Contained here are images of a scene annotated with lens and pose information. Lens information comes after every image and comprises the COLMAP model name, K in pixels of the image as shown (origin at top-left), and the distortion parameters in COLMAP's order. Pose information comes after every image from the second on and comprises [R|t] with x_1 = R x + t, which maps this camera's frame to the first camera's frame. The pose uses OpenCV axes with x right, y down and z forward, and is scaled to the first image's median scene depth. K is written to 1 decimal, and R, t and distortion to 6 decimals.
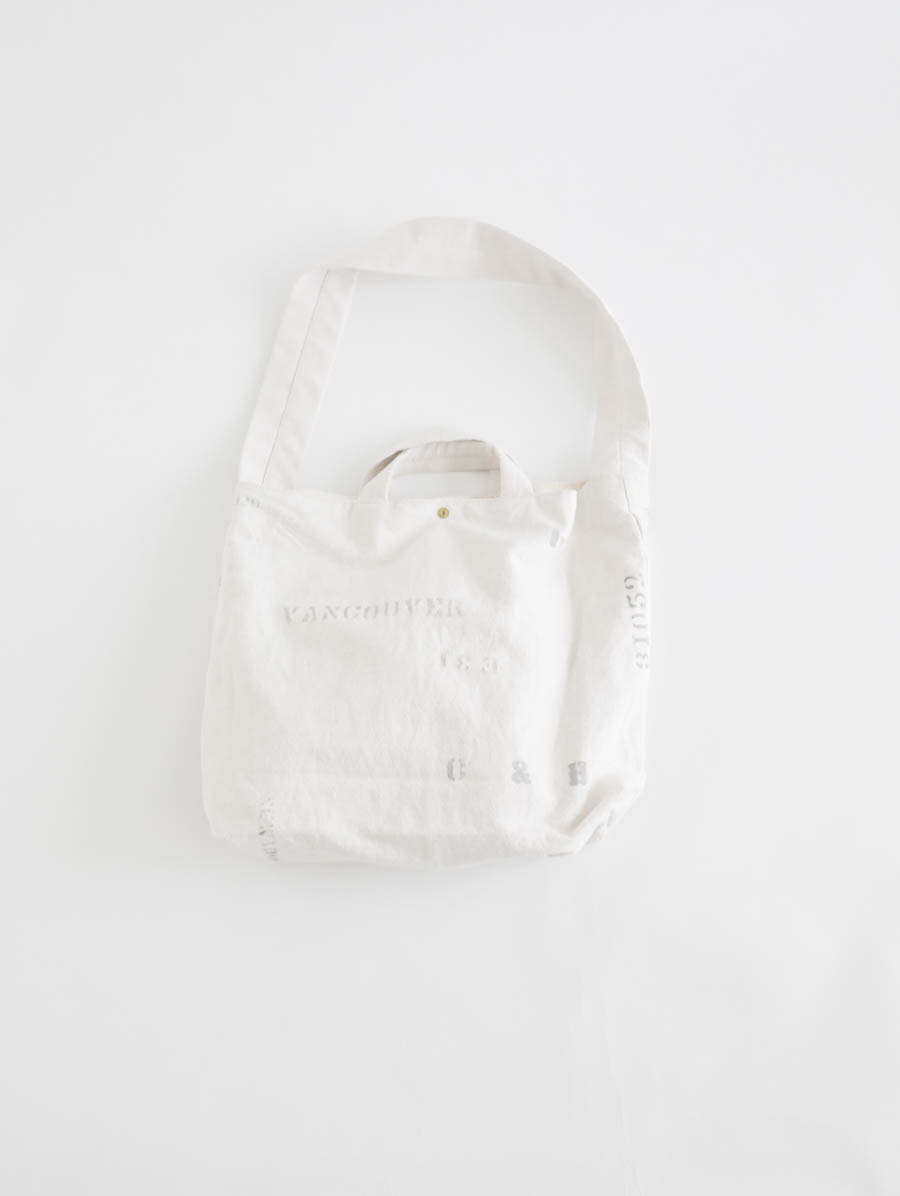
lens RADIAL K [[1673.4, 0, 450.0], [0, 1673.4, 598.0], [0, 0, 1]] dist [0.004887, 0.005116]
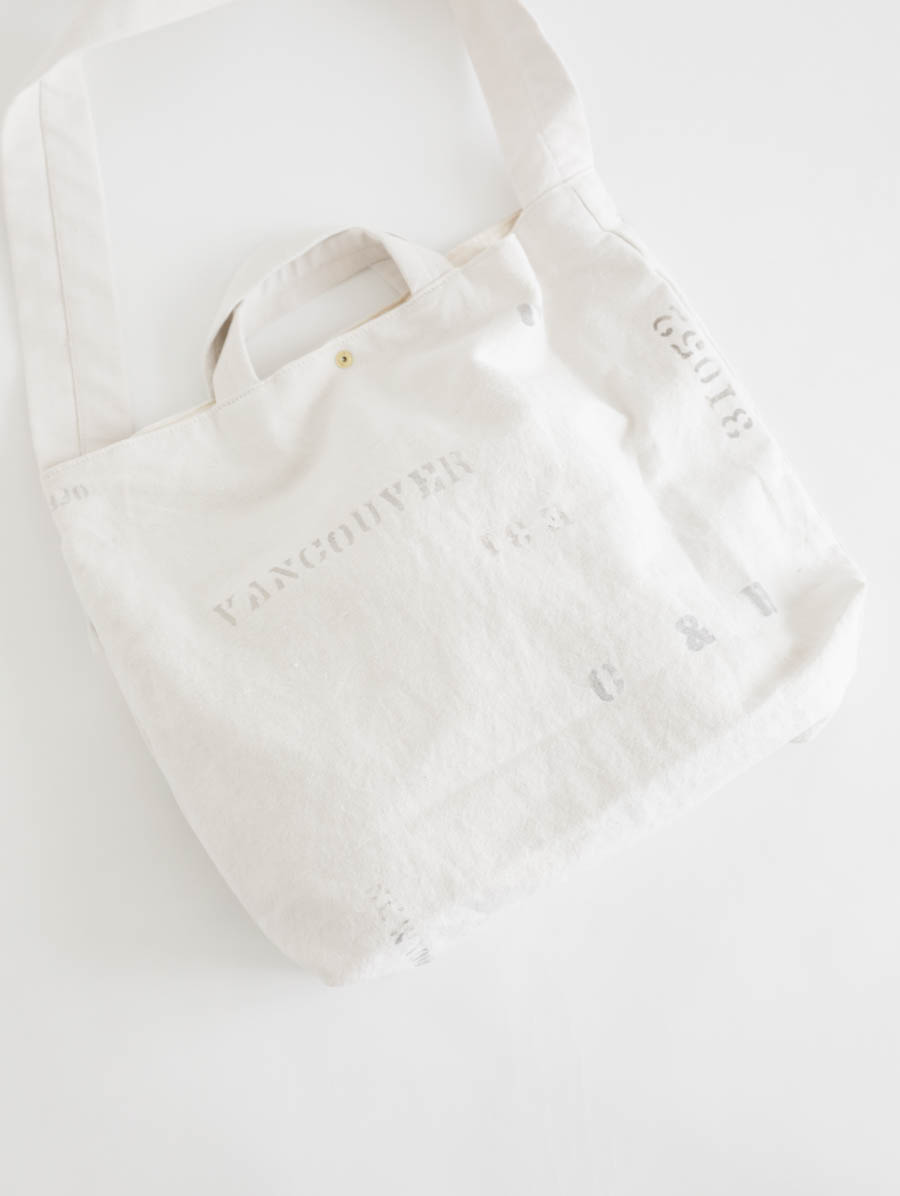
lens RADIAL K [[1673.4, 0, 450.0], [0, 1673.4, 598.0], [0, 0, 1]] dist [0.004887, 0.005116]
pose [[0.821432, -0.569517, -0.030002, -0.008469], [0.568560, 0.821896, -0.035026, 0.068111], [0.044606, 0.011714, 0.998936, 0.381366]]
